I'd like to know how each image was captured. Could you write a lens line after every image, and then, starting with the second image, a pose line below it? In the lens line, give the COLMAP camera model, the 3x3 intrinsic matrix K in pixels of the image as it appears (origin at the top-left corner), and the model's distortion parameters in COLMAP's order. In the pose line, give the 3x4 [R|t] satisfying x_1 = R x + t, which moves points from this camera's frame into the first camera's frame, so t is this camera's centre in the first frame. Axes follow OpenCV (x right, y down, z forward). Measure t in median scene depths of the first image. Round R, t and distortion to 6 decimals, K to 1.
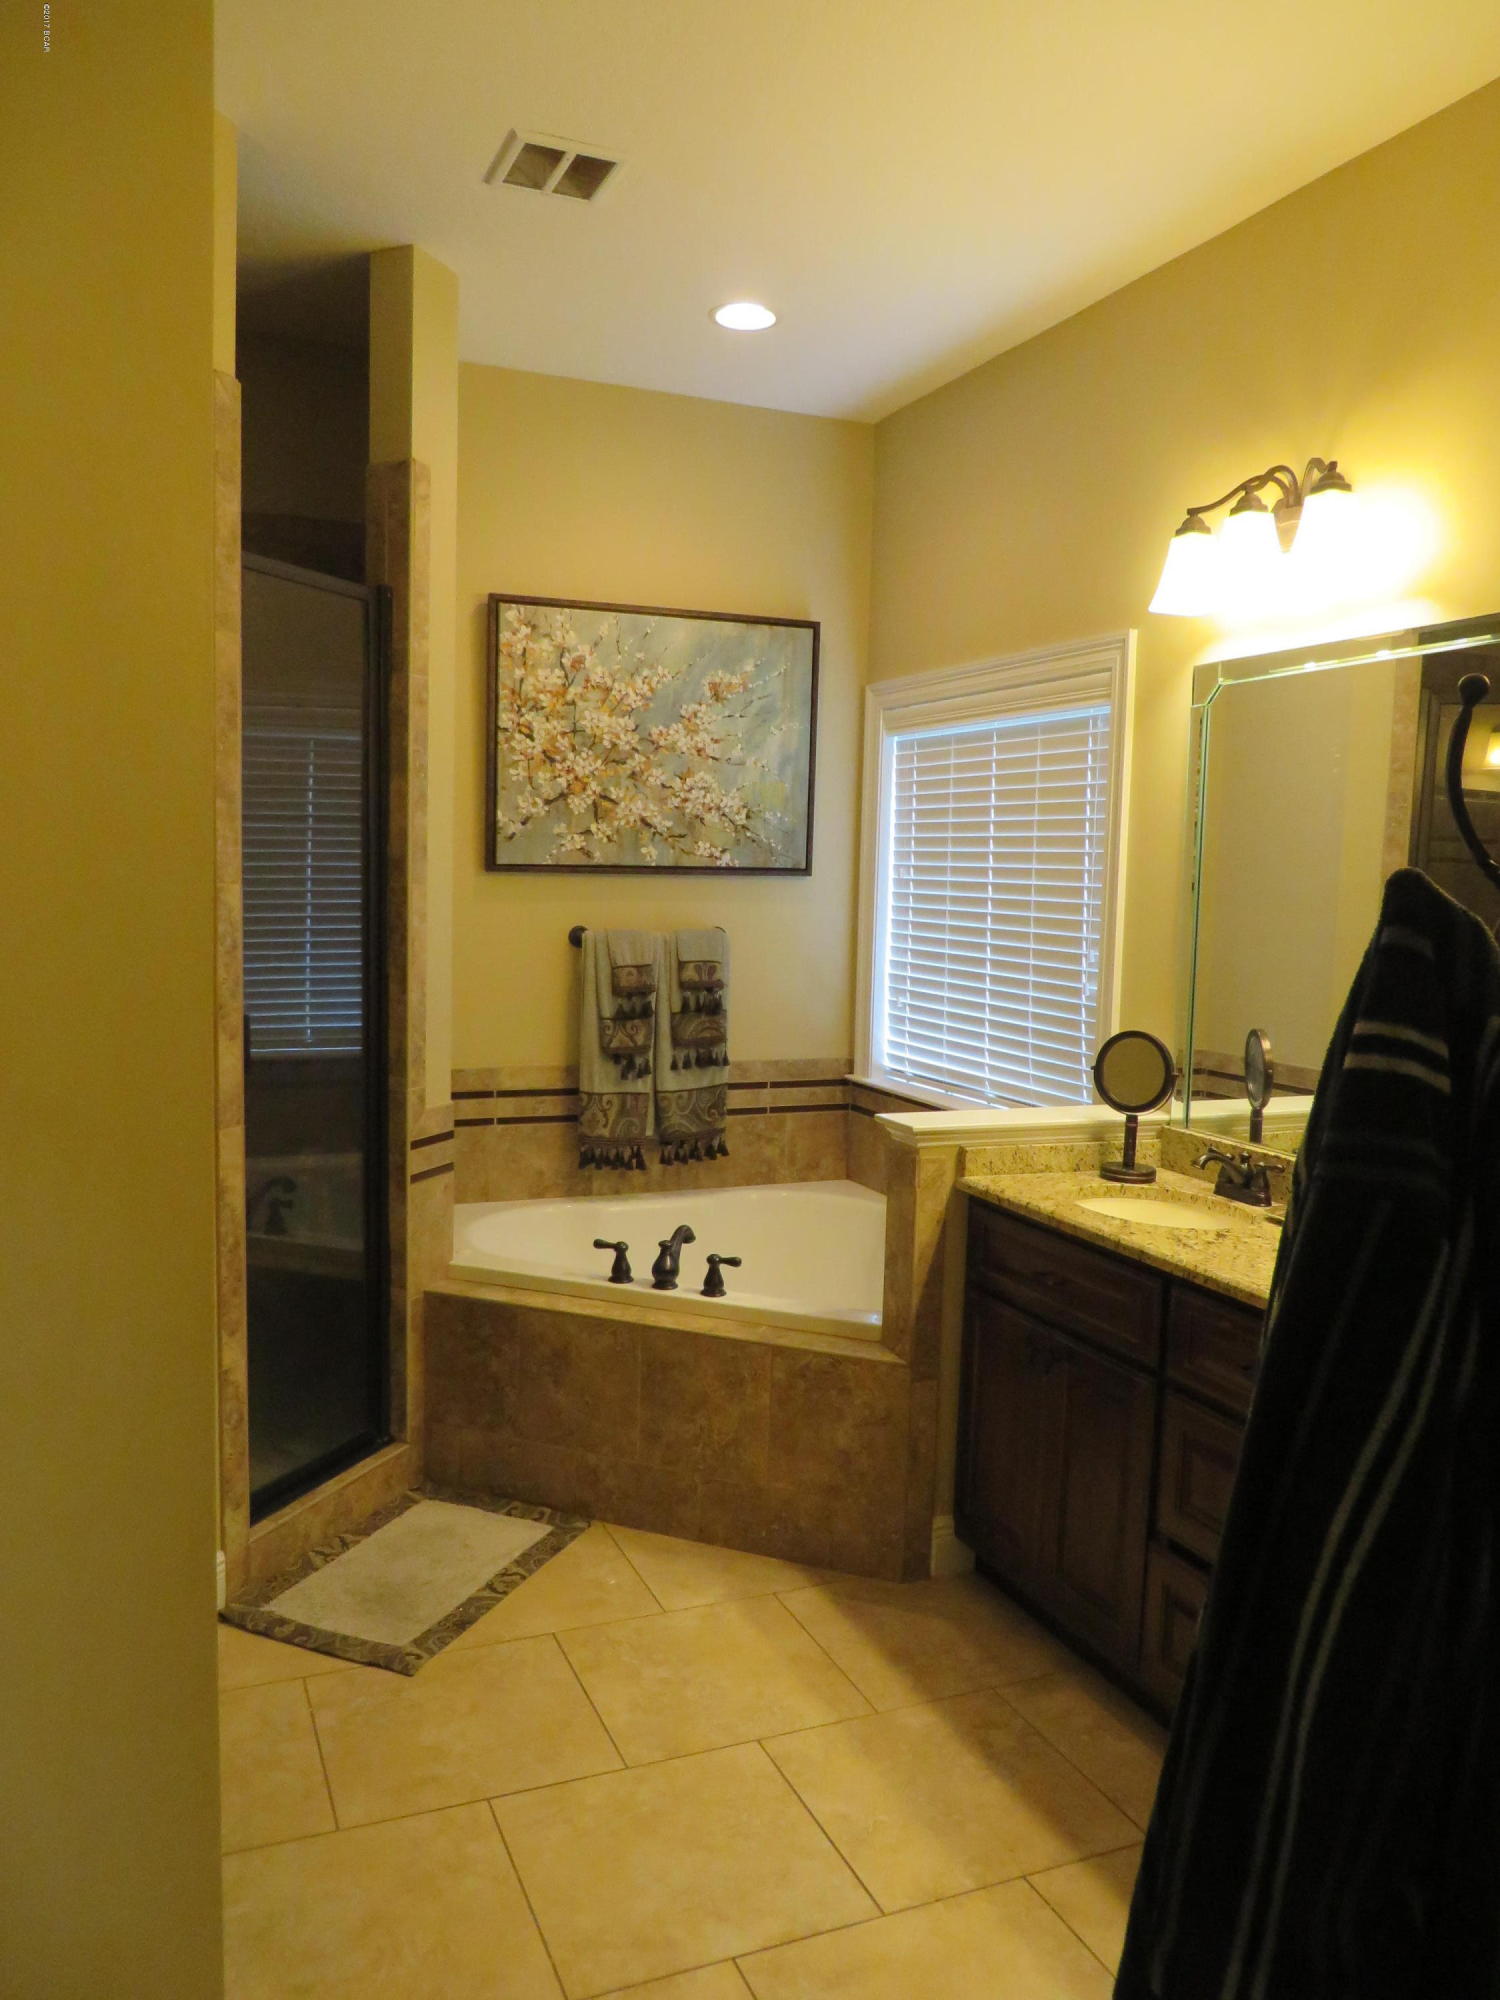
lens RADIAL K [[1489.1, 0, 746.6], [0, 1489.1, 1000.5], [0, 0, 1]] dist [-0.021028, 0.008096]
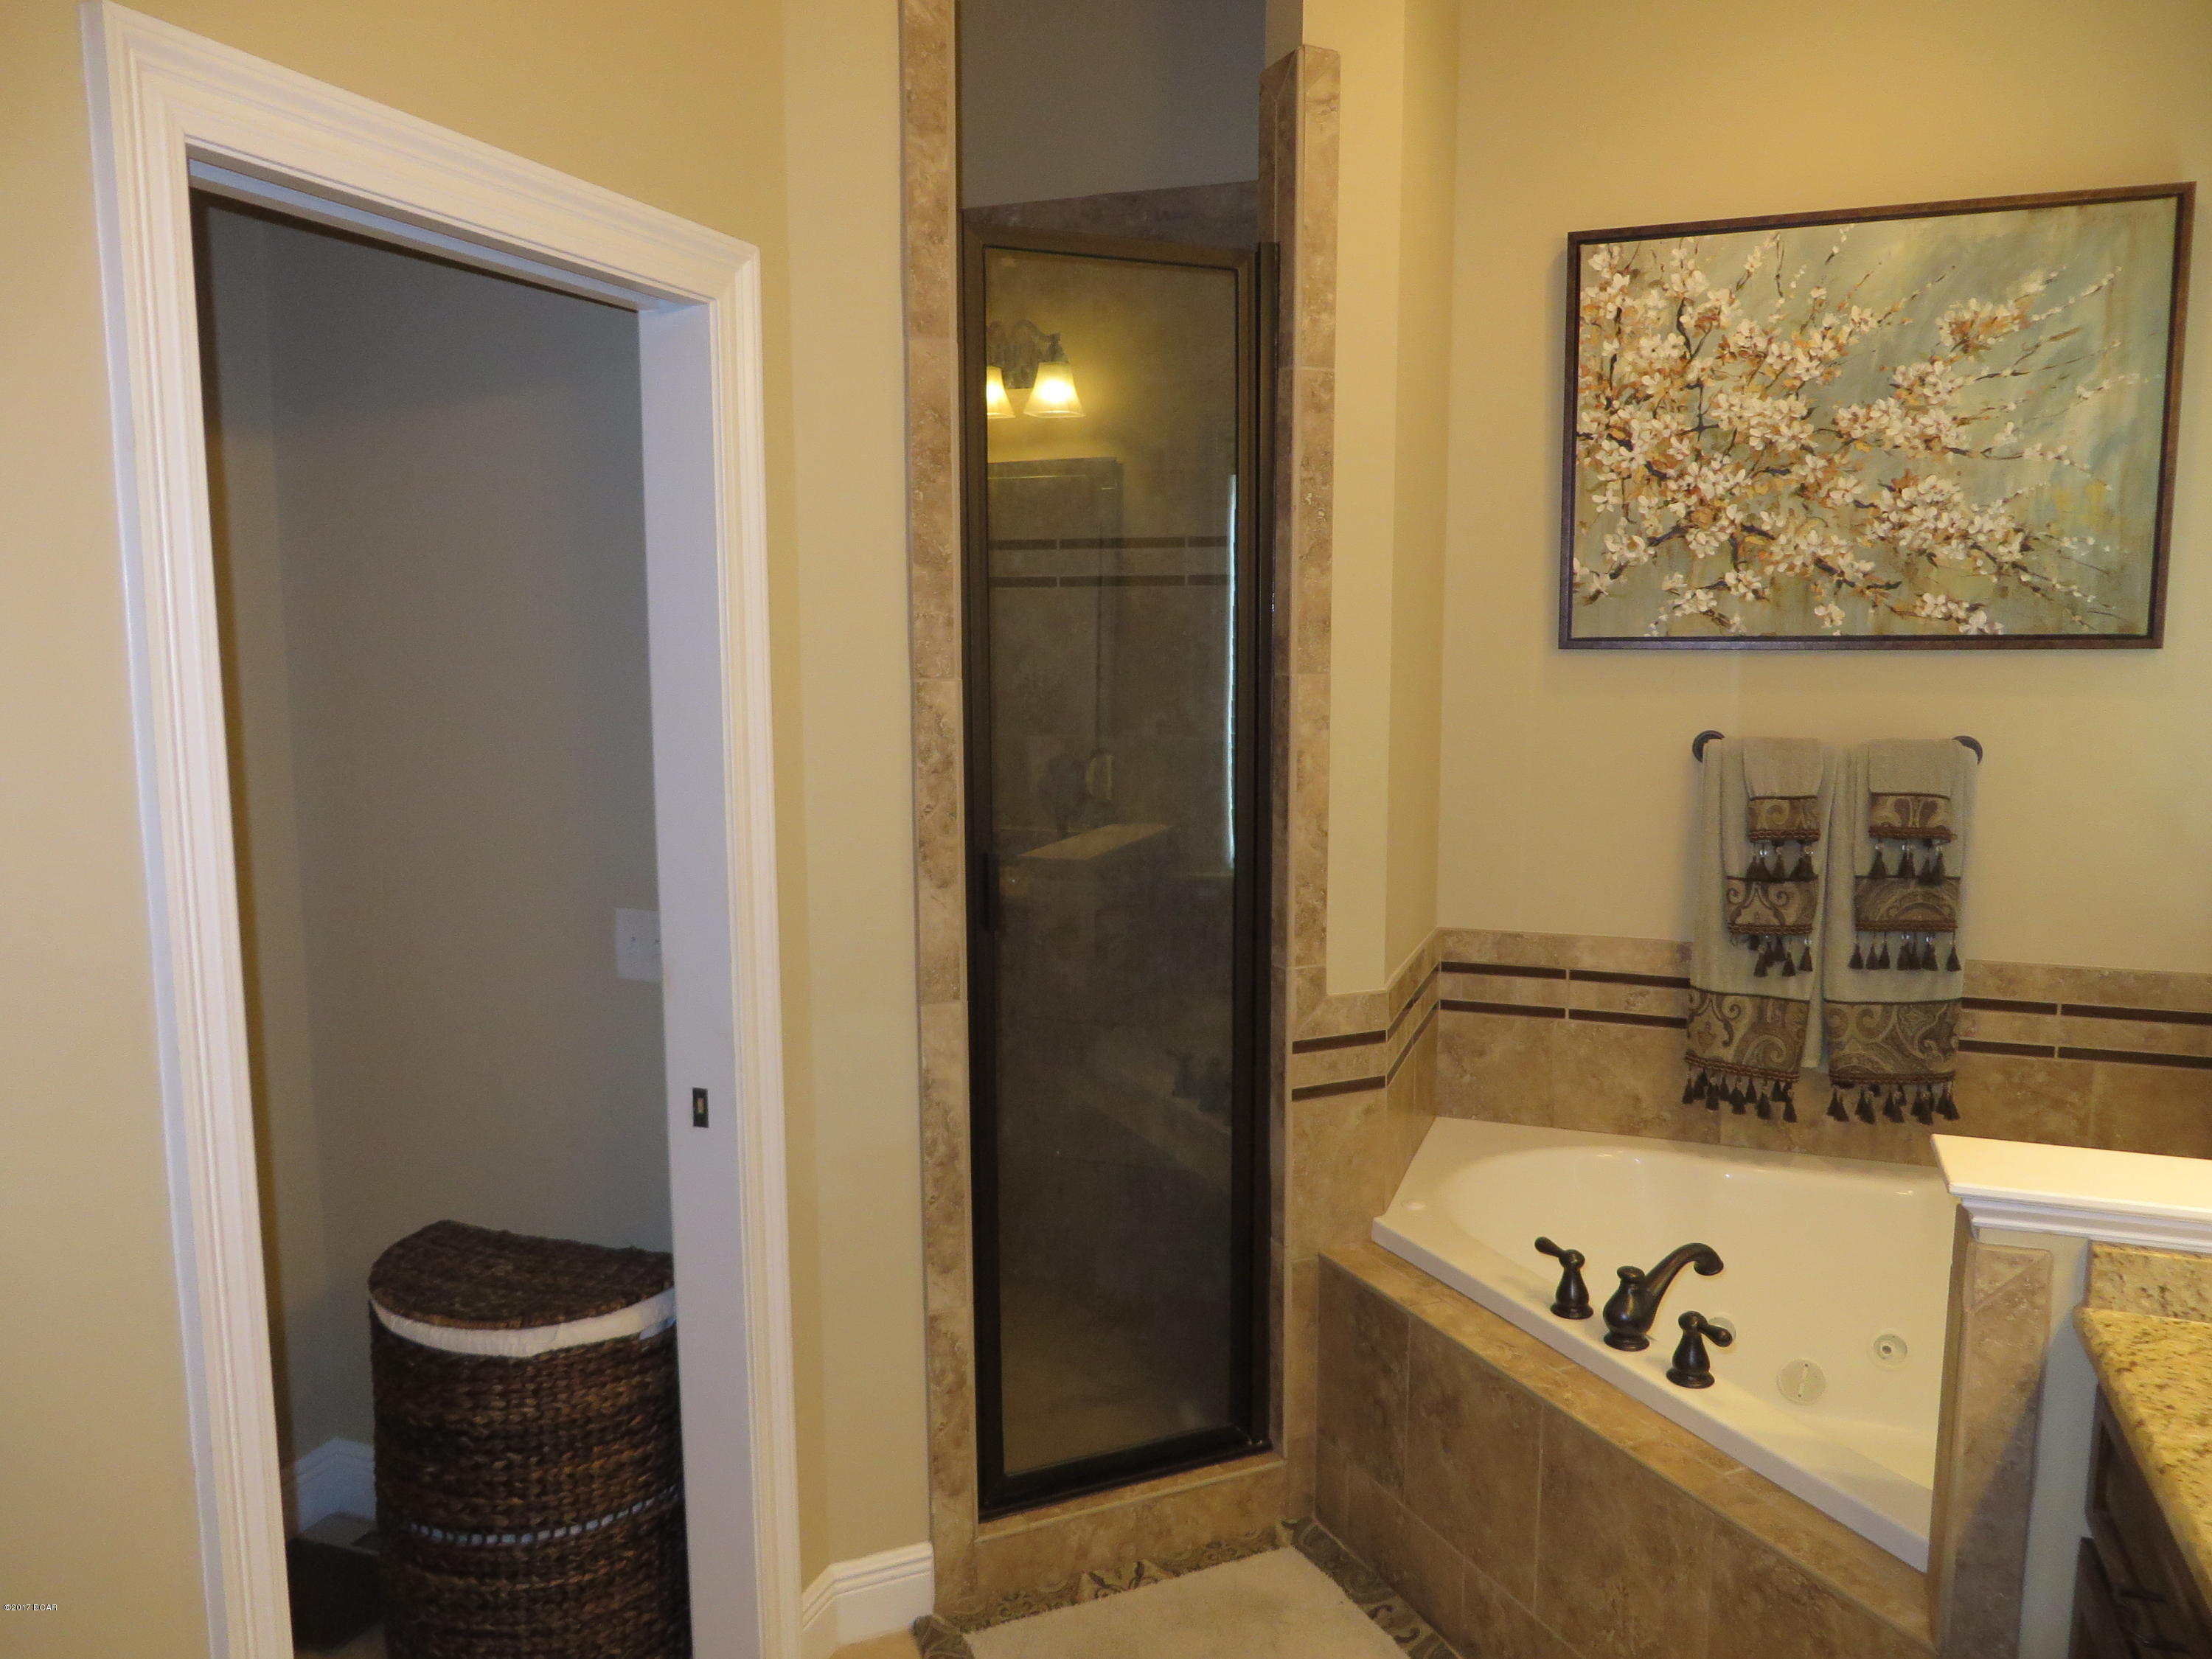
lens RADIAL K [[1647.0, 0, 1110.7], [0, 1647.0, 829.6], [0, 0, 1]] dist [-0.021028, 0.008096]
pose [[0.731277, 0.061479, -0.679304, 0.189194], [-0.040820, 0.998089, 0.046387, -0.030467], [0.680858, -0.006192, 0.732389, 0.305056]]
